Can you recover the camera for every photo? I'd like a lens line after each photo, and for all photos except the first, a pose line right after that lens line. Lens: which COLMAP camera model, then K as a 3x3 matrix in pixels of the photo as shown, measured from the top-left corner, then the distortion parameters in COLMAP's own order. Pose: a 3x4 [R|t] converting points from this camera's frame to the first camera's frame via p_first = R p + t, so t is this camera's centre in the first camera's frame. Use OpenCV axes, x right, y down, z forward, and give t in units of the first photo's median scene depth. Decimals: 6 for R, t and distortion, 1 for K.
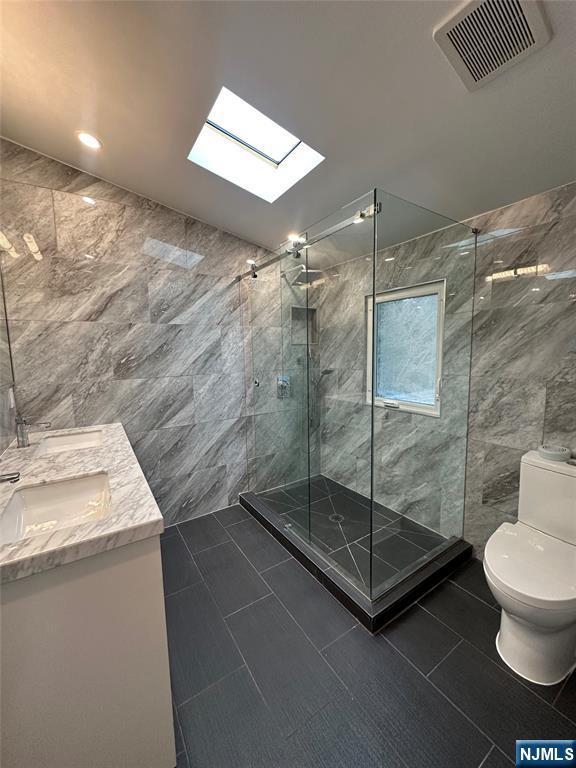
lens RADIAL K [[306.1, 0, 288.9], [0, 306.1, 383.0], [0, 0, 1]] dist [-0.000443, 0.000195]
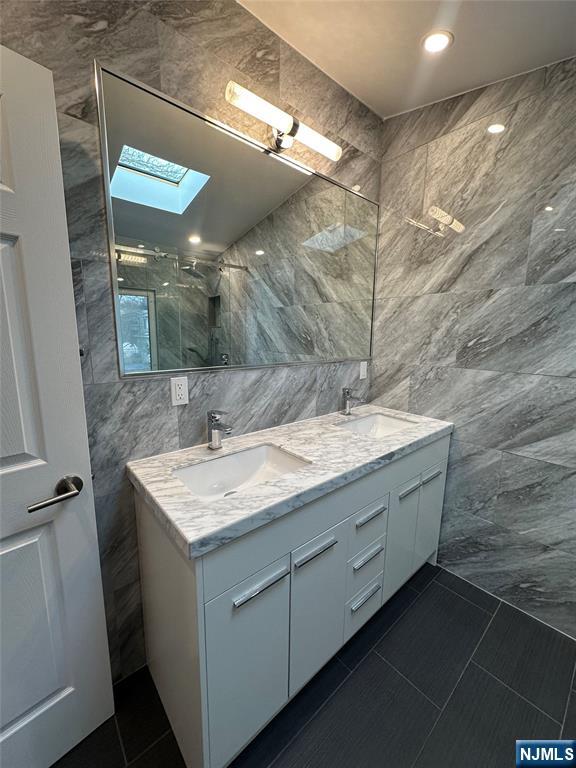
lens RADIAL K [[306.1, 0, 288.9], [0, 306.1, 383.0], [0, 0, 1]] dist [-0.000443, 0.000195]
pose [[0.136691, 0.182176, -0.973718, 0.136569], [-0.118701, 0.978875, 0.166477, -0.051826], [0.983476, 0.092825, 0.155428, 0.484678]]
